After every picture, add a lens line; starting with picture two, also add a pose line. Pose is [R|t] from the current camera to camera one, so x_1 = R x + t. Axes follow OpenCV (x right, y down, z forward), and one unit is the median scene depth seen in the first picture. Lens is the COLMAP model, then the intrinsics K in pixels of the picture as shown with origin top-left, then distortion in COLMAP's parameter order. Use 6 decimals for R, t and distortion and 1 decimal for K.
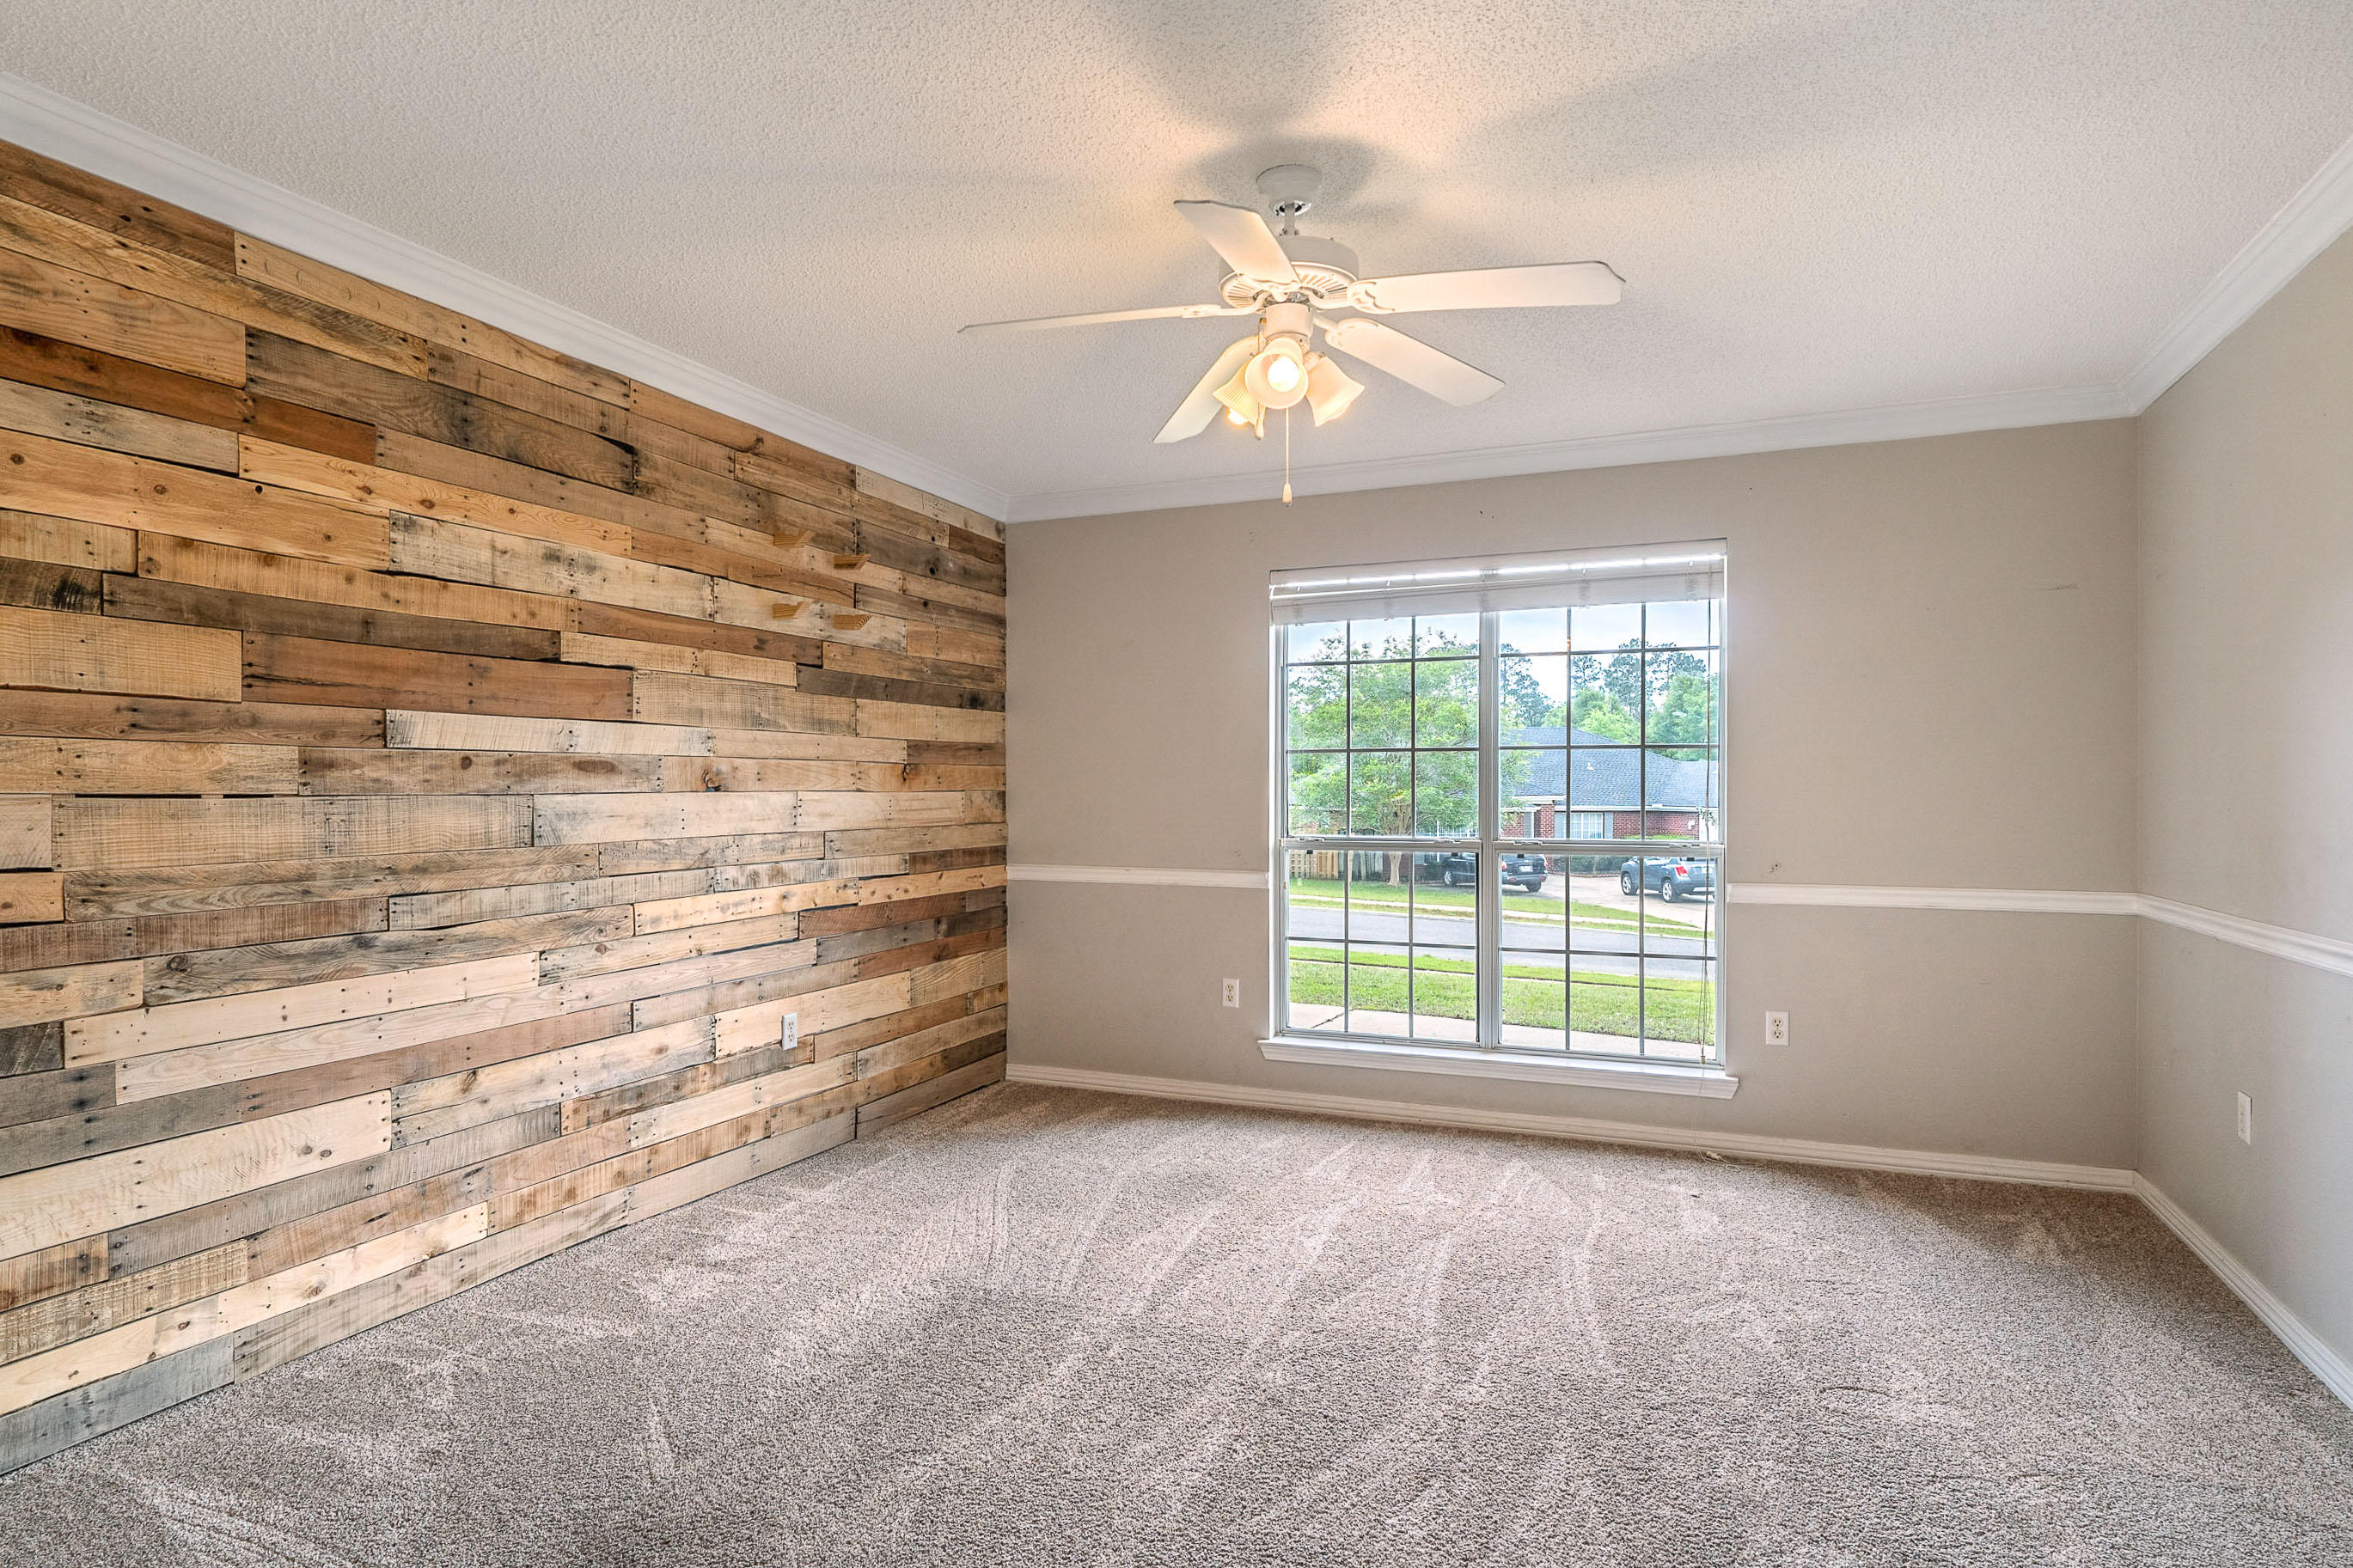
lens RADIAL K [[1255.0, 0, 1195.1], [0, 1255.0, 788.7], [0, 0, 1]] dist [0.001071, -0.000807]
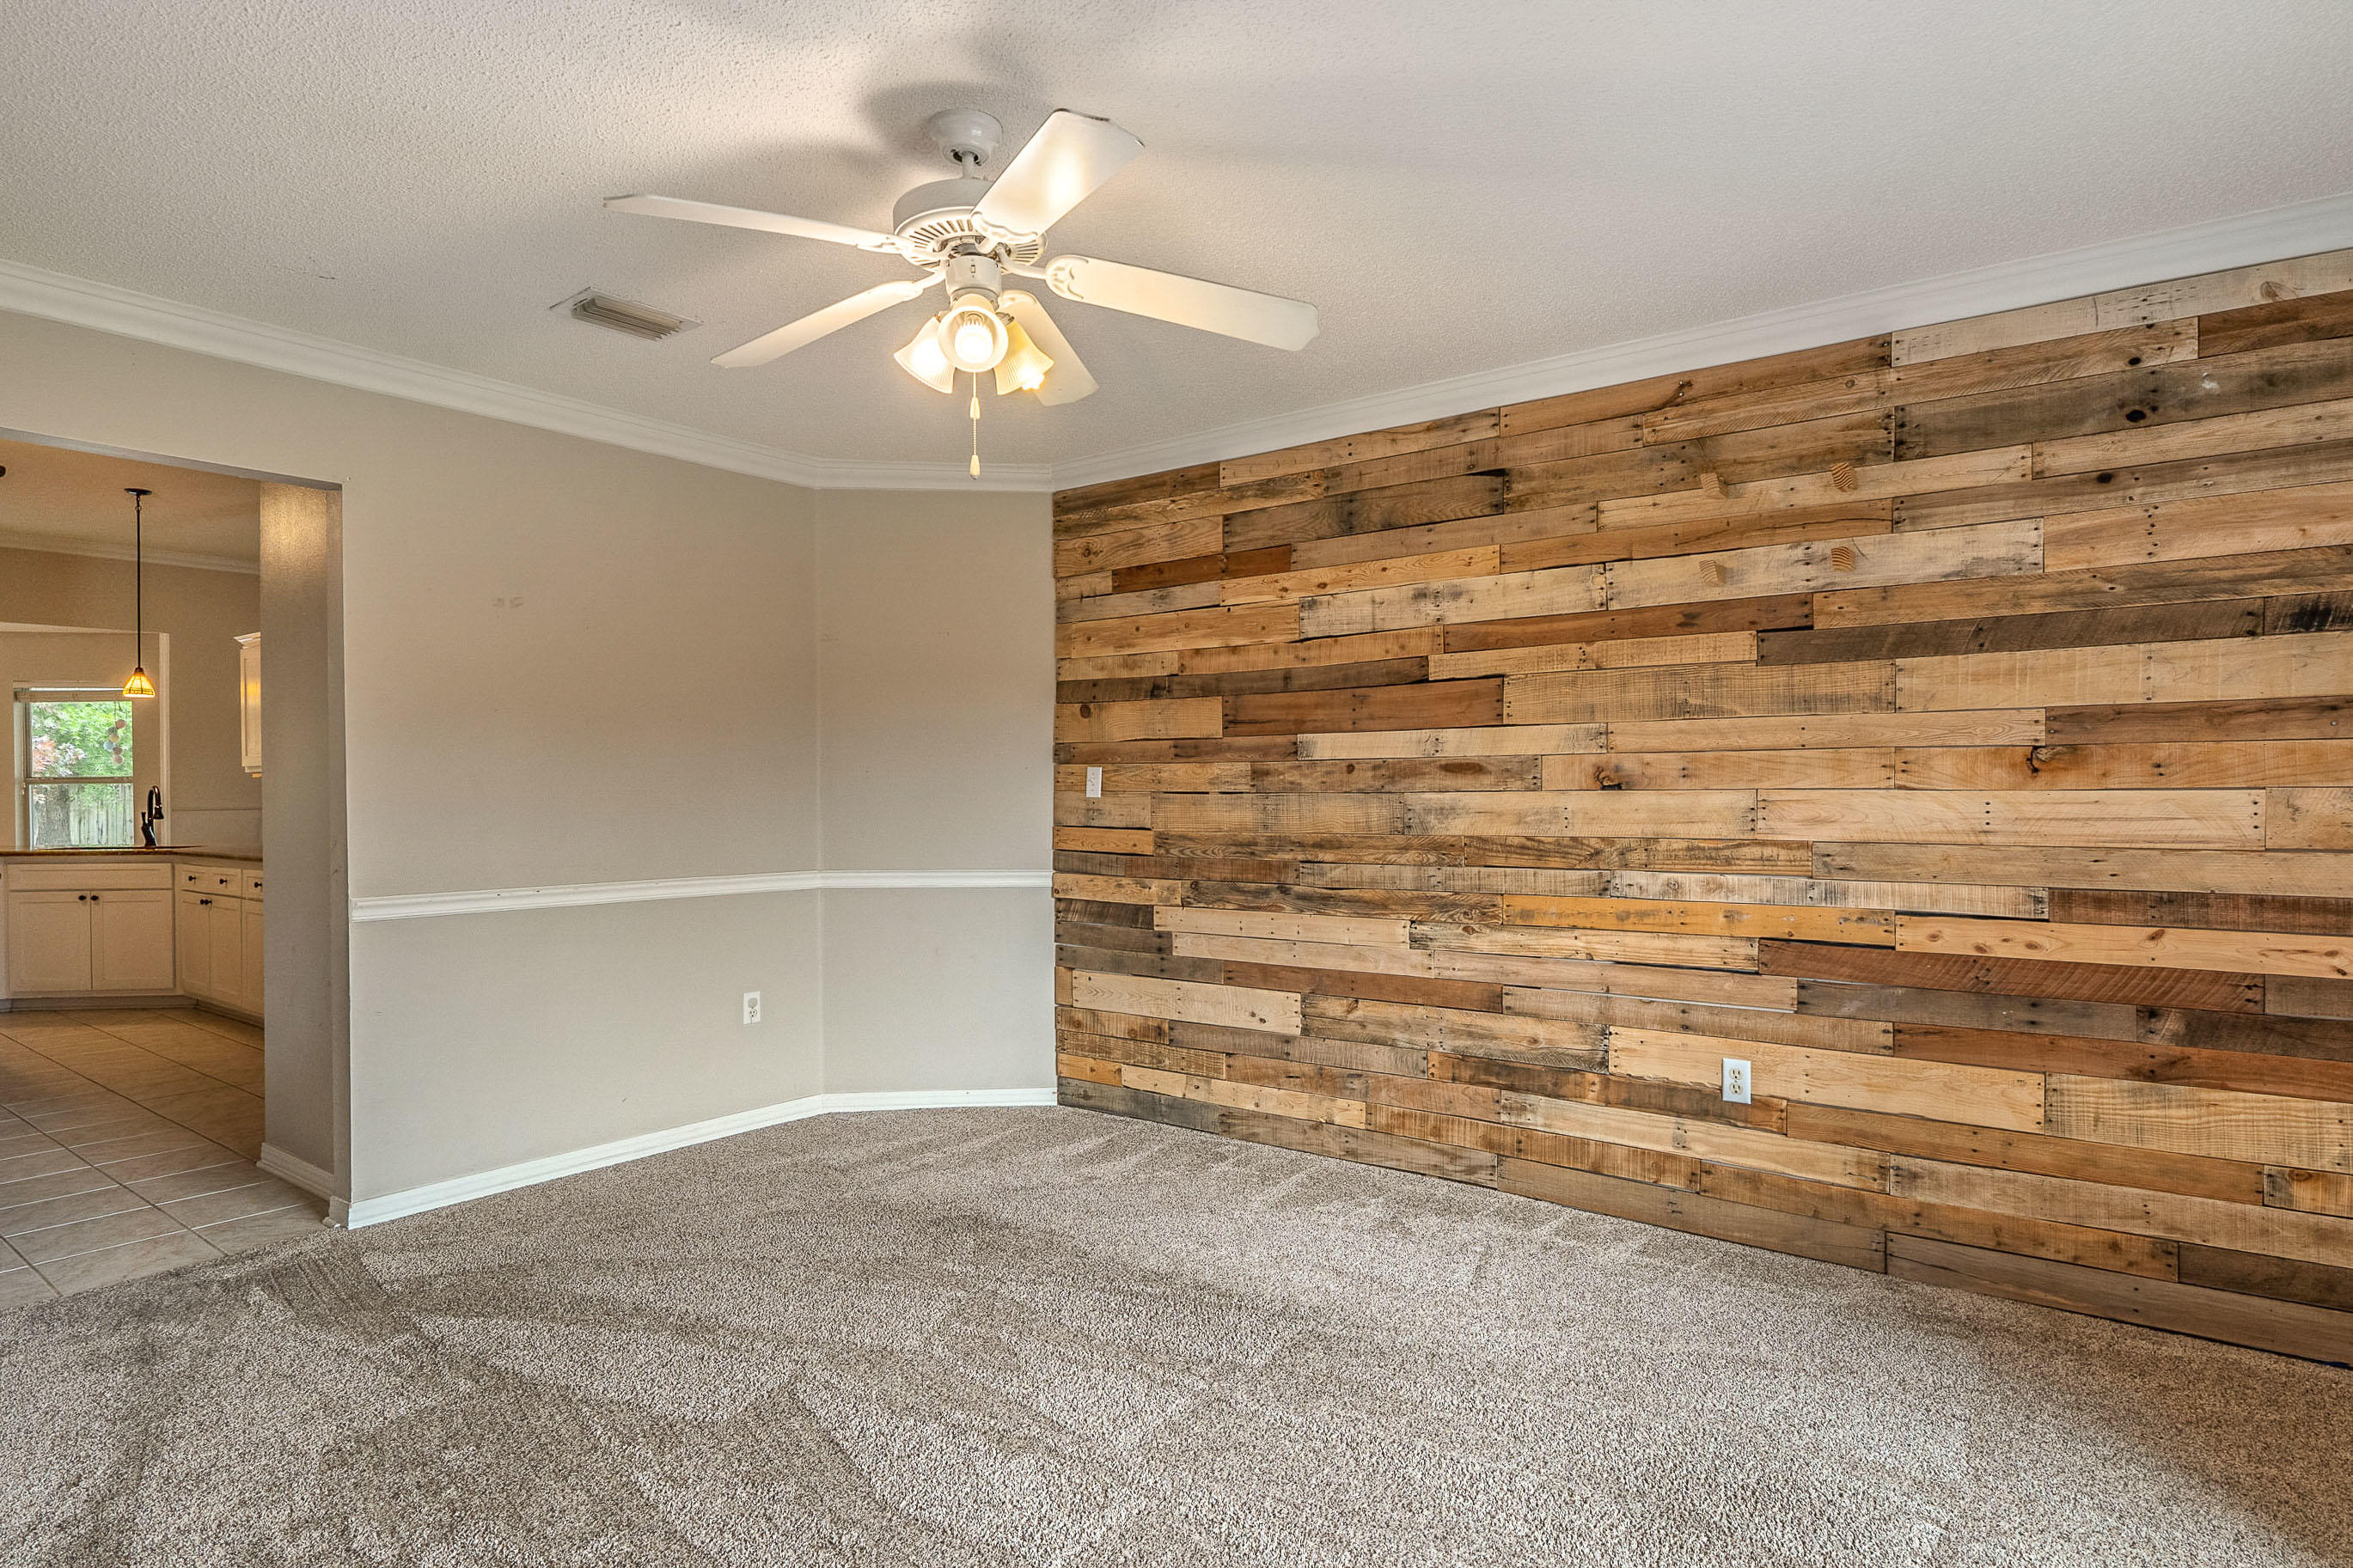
lens RADIAL K [[1255.0, 0, 1172.3], [0, 1255.0, 799.8], [0, 0, 1]] dist [0.001071, -0.000807]
pose [[-0.246483, 0.003008, -0.969142, 0.672570], [0.000030, 0.999995, 0.003096, 0.007397], [0.969147, 0.000734, -0.246482, 1.003831]]
